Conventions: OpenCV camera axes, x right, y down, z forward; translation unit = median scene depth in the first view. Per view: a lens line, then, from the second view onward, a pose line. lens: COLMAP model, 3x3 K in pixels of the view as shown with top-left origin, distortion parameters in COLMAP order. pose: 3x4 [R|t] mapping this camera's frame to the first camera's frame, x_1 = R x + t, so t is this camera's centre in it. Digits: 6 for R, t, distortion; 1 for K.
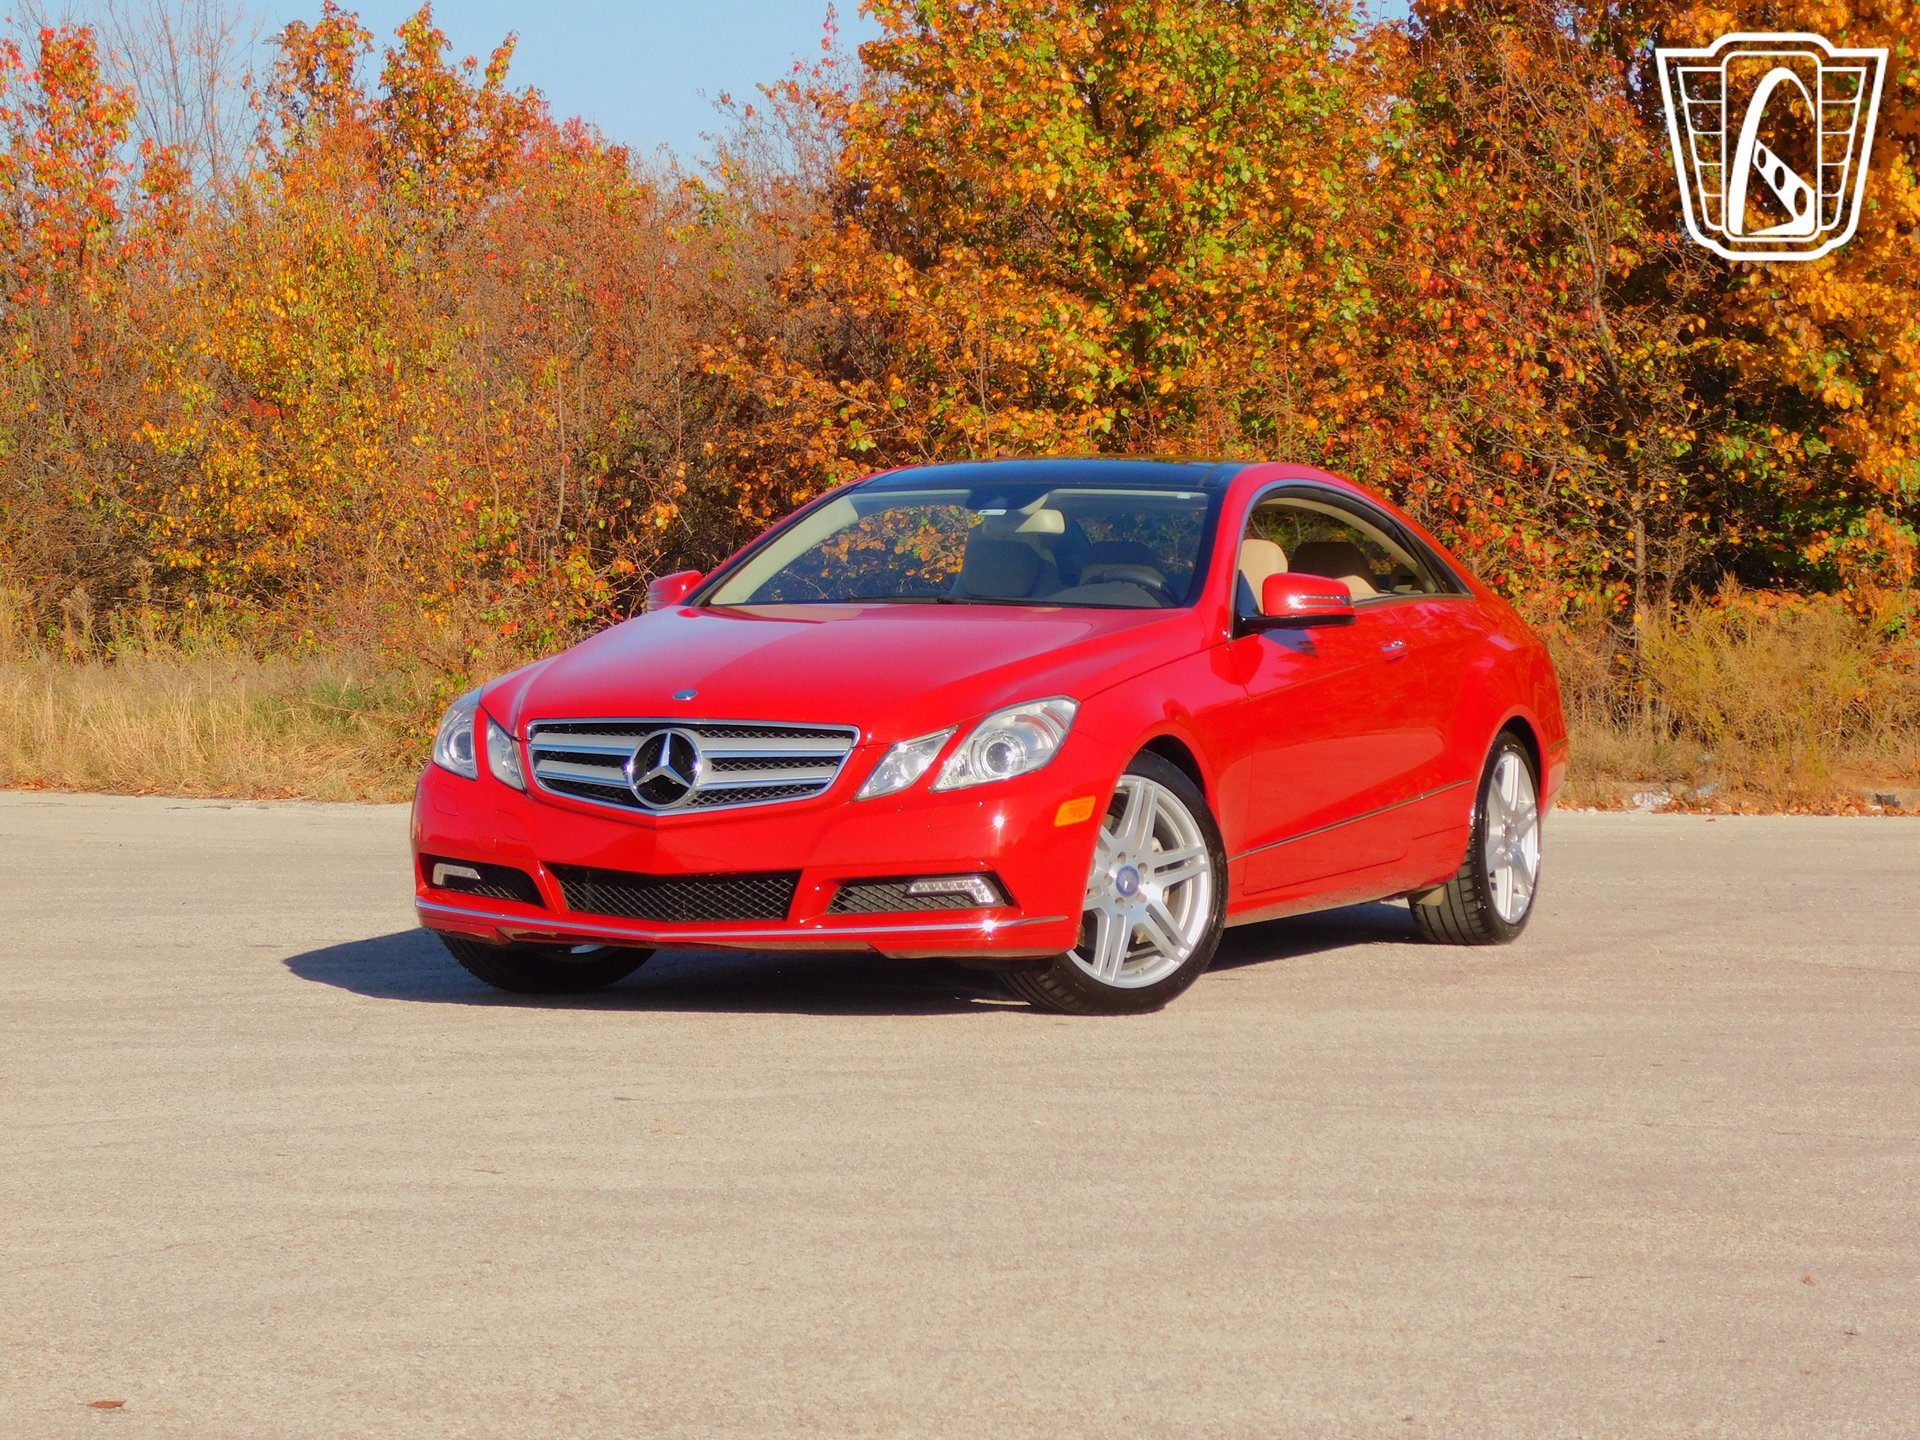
lens RADIAL K [[4334.8, 0, 968.4], [0, 4334.8, 724.0], [0, 0, 1]] dist [0.050664, -0.277247]
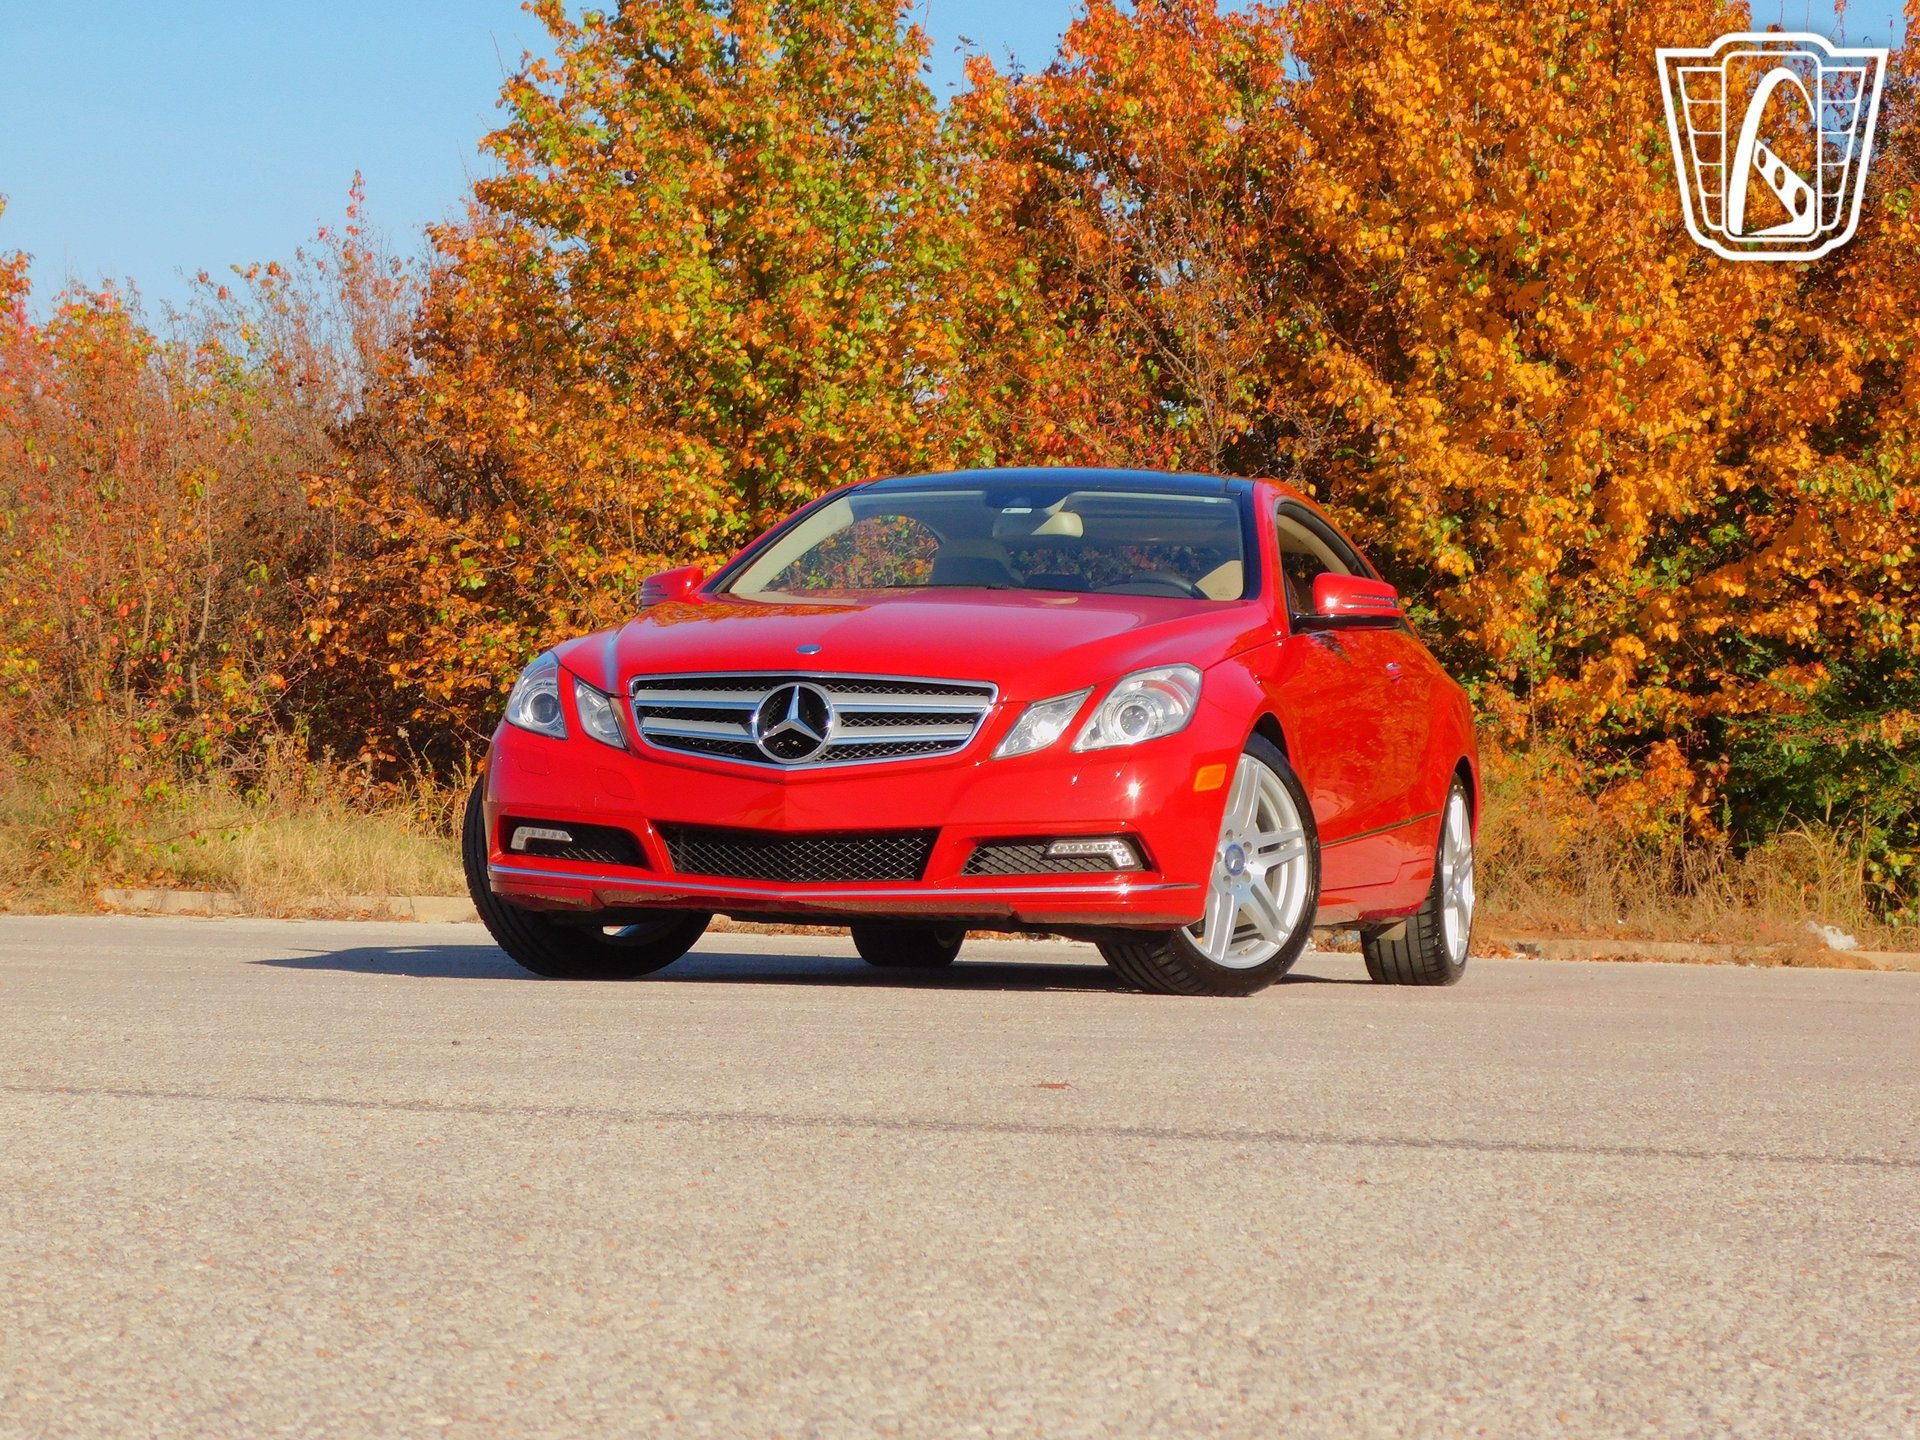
lens RADIAL K [[4334.8, 0, 968.4], [0, 4334.8, 724.0], [0, 0, 1]] dist [0.050664, -0.277247]
pose [[0.989123, 0.028113, 0.144380, -0.145248], [-0.020201, 0.998228, -0.055976, 0.054357], [-0.145698, 0.052451, 0.987938, 0.034851]]
